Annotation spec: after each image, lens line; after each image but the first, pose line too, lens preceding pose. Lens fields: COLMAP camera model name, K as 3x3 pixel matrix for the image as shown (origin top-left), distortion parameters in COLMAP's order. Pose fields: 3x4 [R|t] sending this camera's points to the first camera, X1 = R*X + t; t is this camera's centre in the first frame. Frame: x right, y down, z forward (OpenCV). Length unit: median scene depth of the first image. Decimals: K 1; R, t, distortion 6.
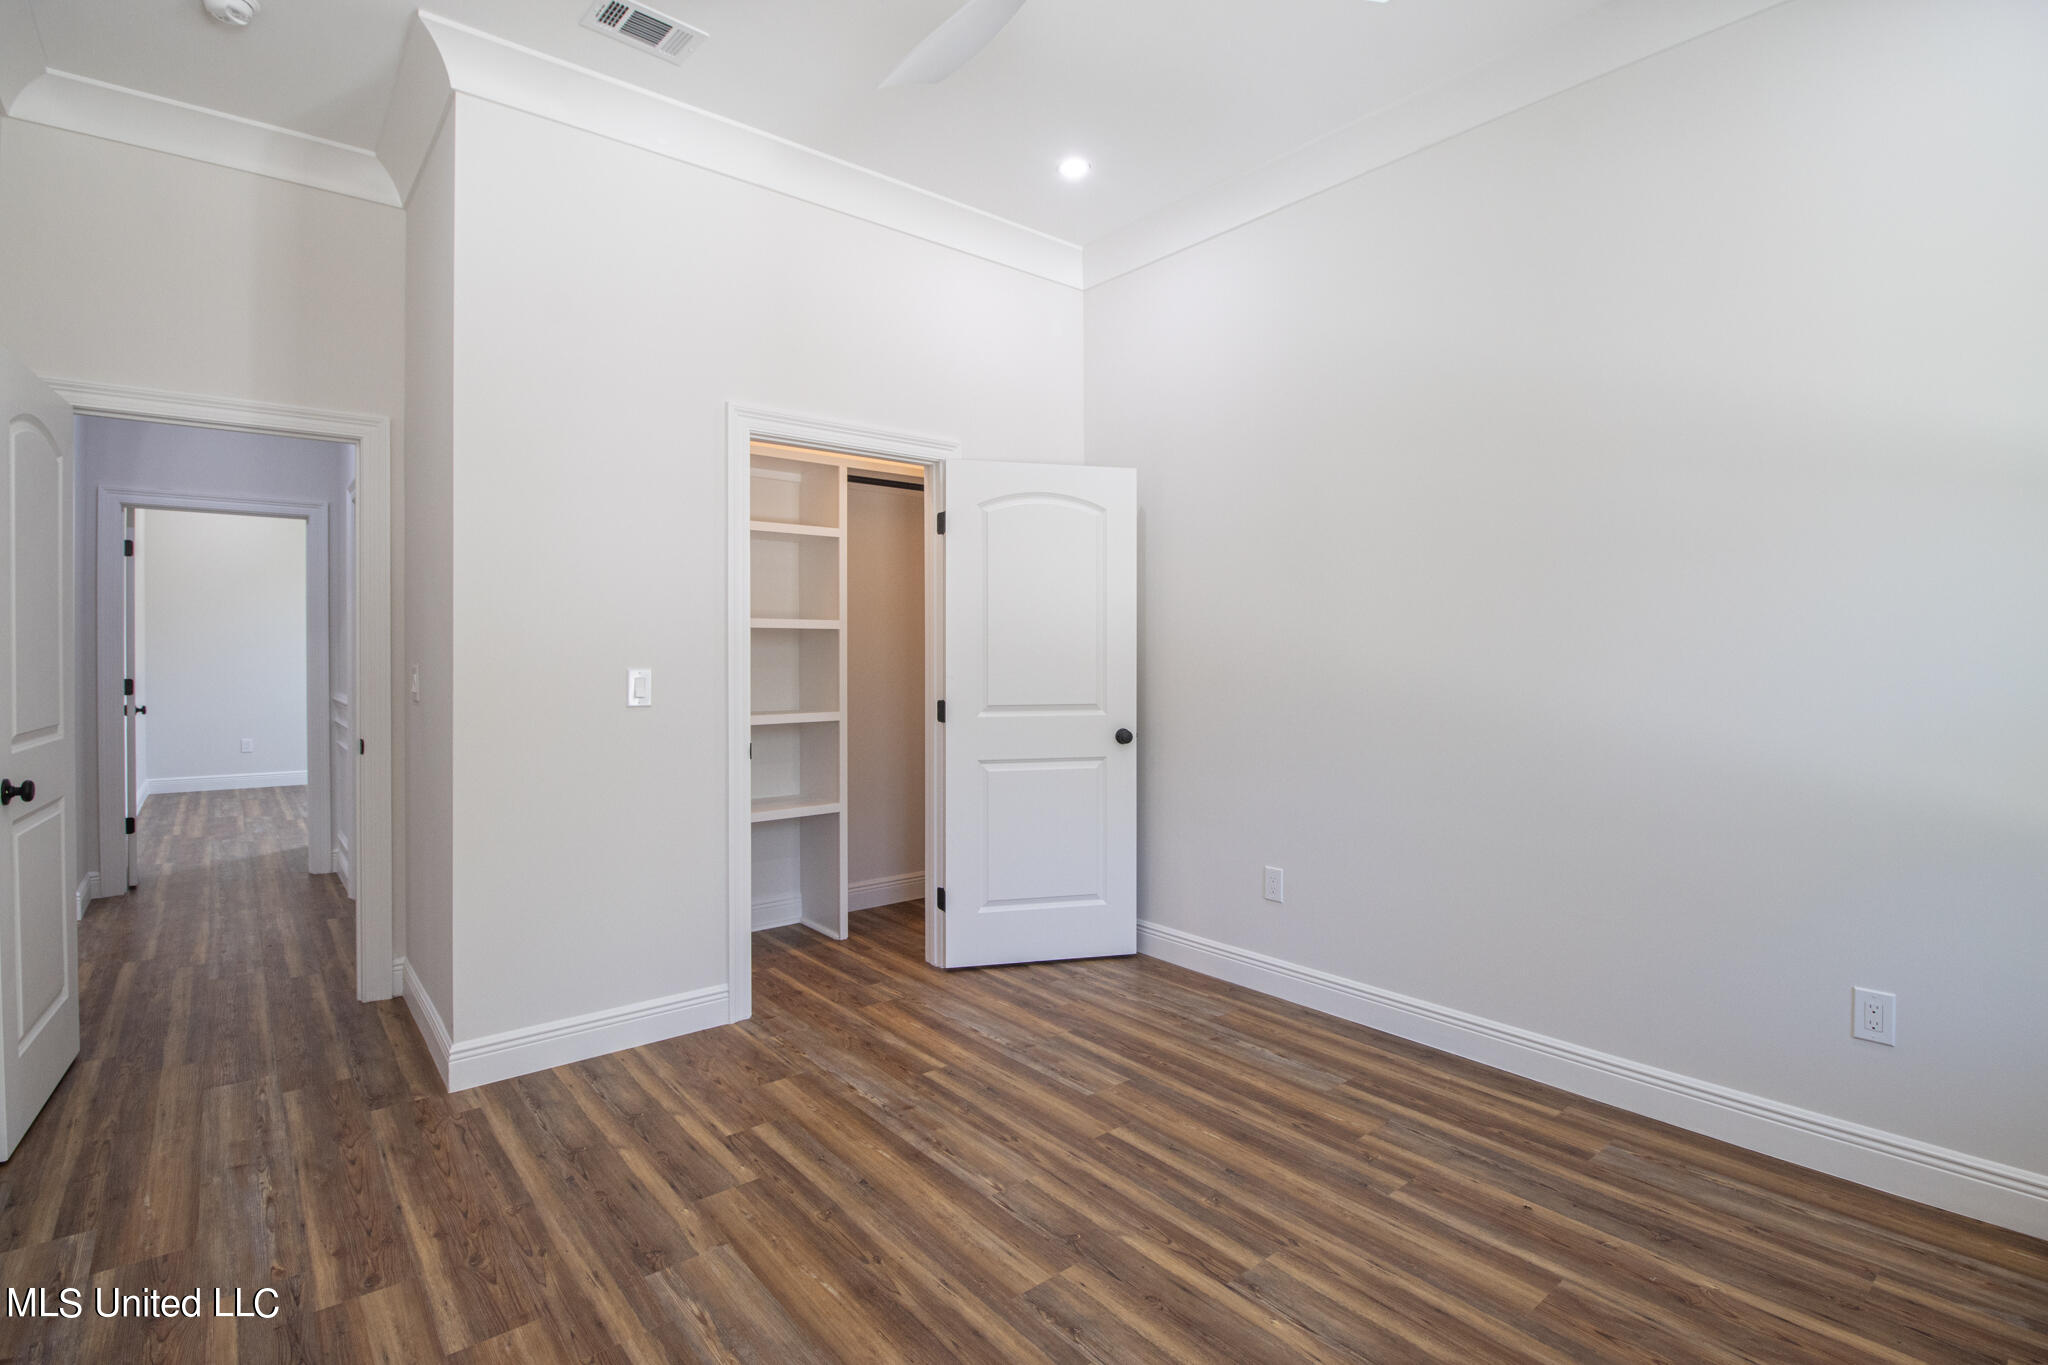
lens RADIAL K [[977.5, 0, 1009.4], [0, 977.5, 663.1], [0, 0, 1]] dist [0.003839, -0.008088]
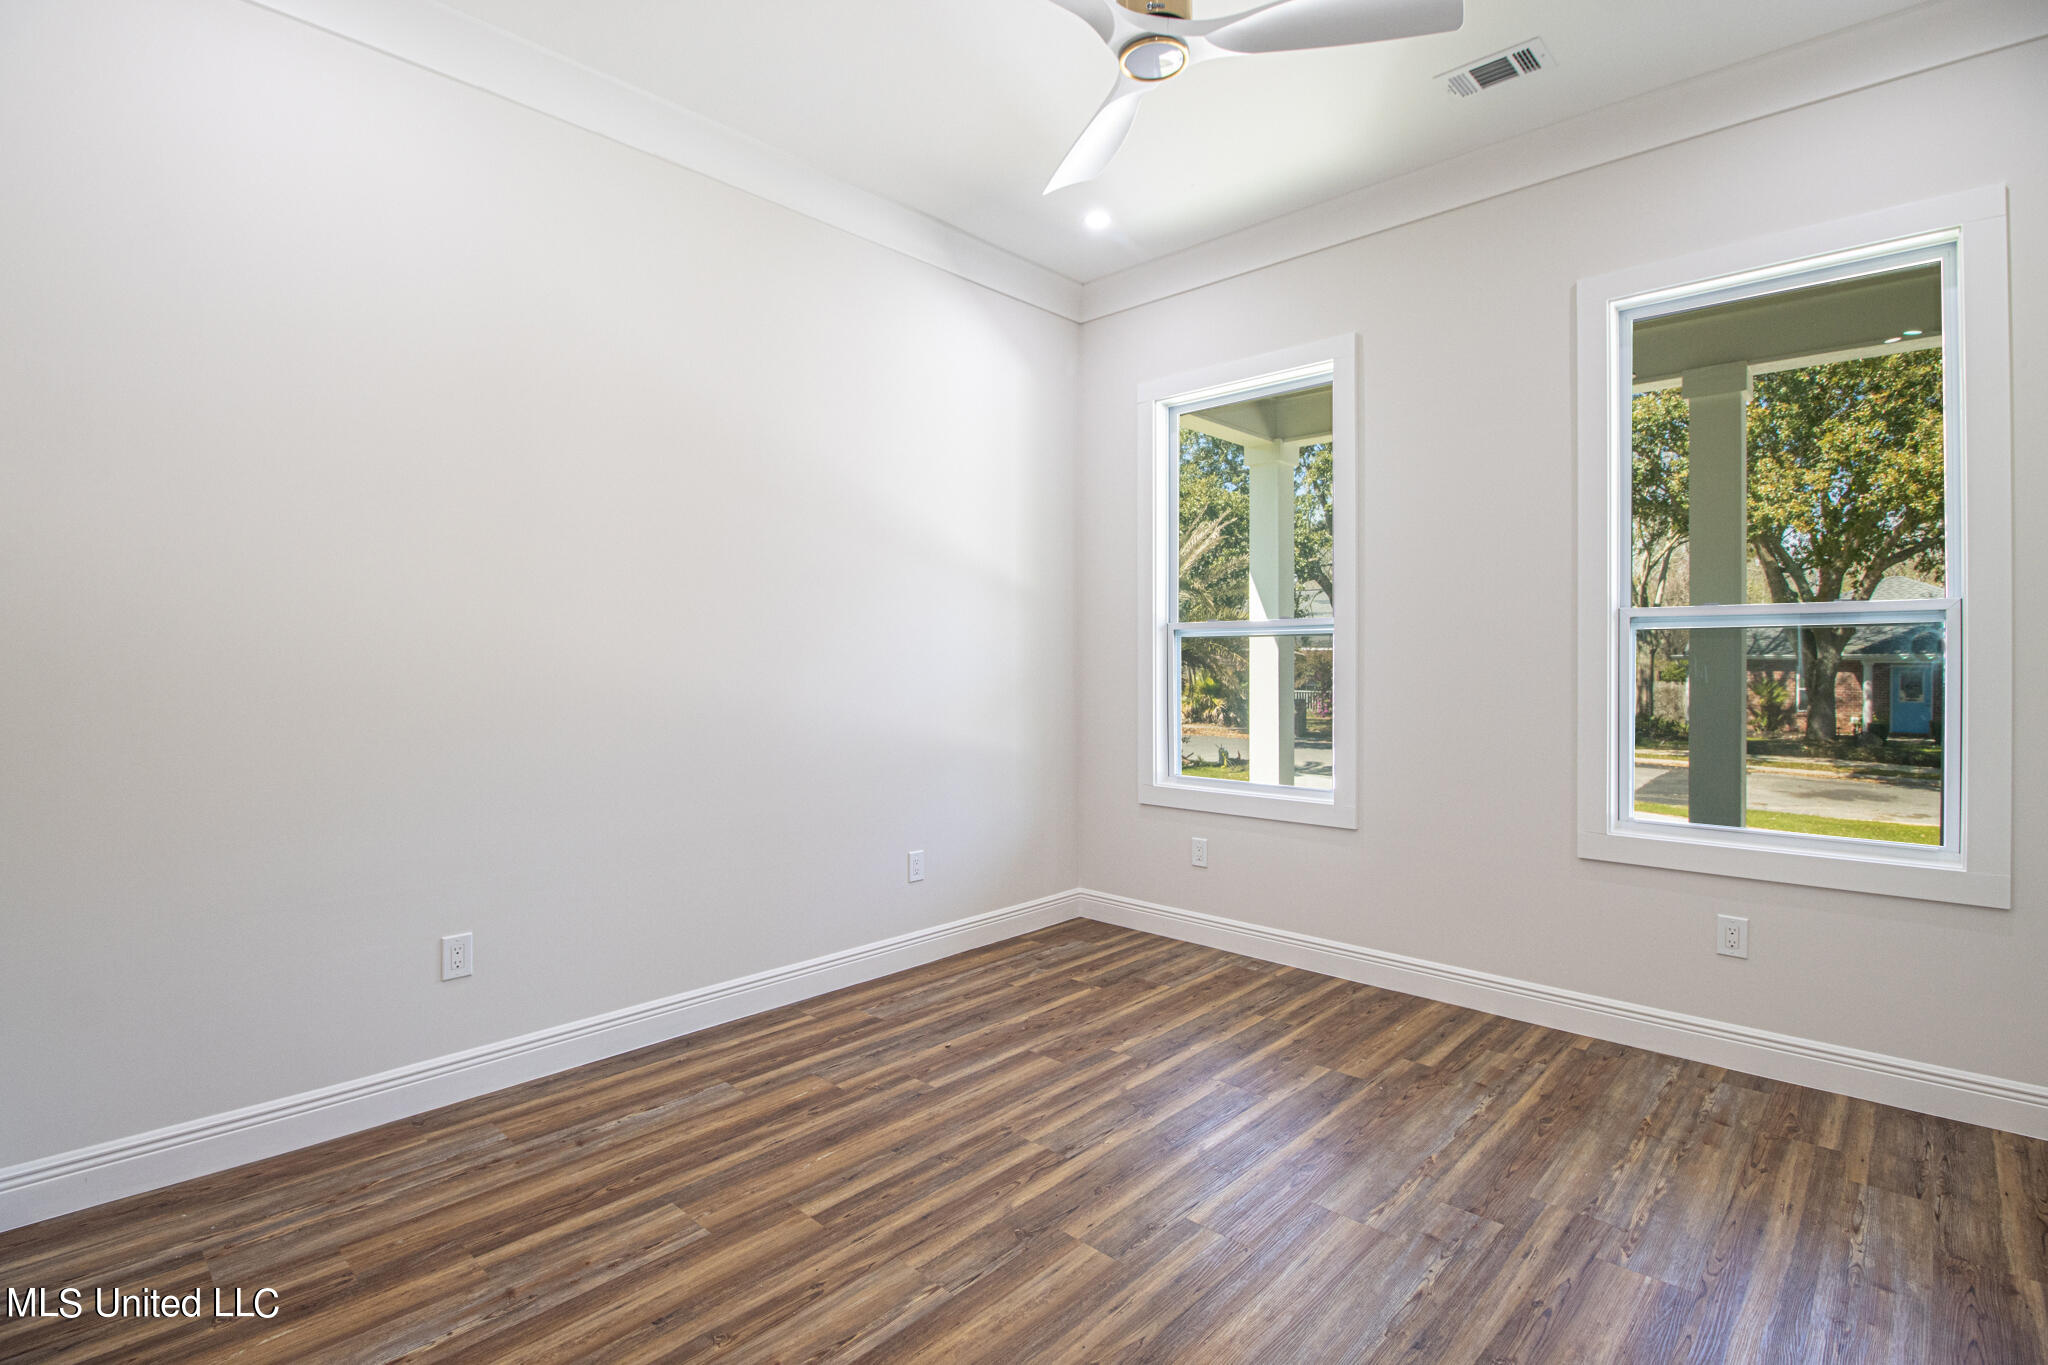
lens RADIAL K [[977.5, 0, 1010.2], [0, 977.5, 678.0], [0, 0, 1]] dist [0.003839, -0.008088]
pose [[-0.135552, -0.017703, 0.990612, -0.774863], [0.003316, 0.999827, 0.018321, -0.009960], [-0.990765, 0.005768, -0.135470, 0.948439]]
